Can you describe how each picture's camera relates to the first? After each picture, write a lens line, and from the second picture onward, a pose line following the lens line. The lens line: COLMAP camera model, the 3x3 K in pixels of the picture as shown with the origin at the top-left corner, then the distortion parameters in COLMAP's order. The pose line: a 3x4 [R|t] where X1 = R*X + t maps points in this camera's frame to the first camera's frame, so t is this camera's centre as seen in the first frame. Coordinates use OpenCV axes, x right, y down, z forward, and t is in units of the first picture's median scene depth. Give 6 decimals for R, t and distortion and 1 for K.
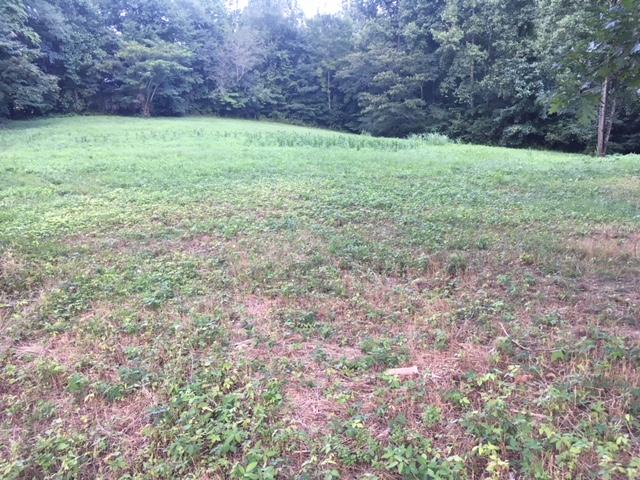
lens RADIAL K [[530.4, 0, 320.0], [0, 530.4, 240.0], [0, 0, 1]] dist [0.004849, -0.005534]
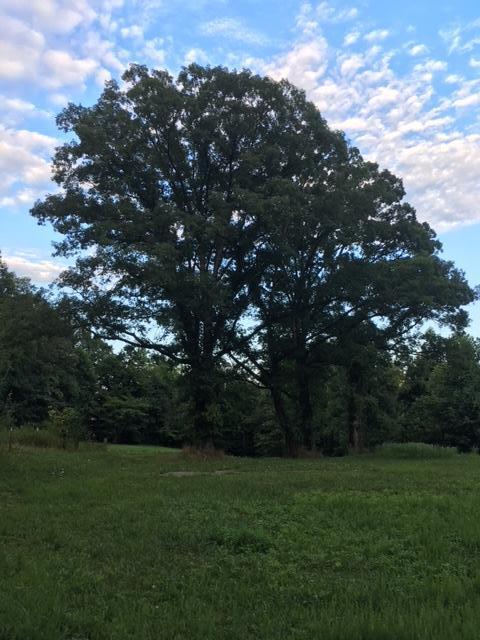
lens RADIAL K [[530.4, 0, 240.0], [0, 530.4, 320.0], [0, 0, 1]] dist [0.004849, -0.005534]
pose [[0.996416, 0.021127, -0.081910, 0.154535], [-0.056424, 0.887422, -0.457492, 0.136384], [0.063023, 0.460474, 0.885433, -0.514151]]
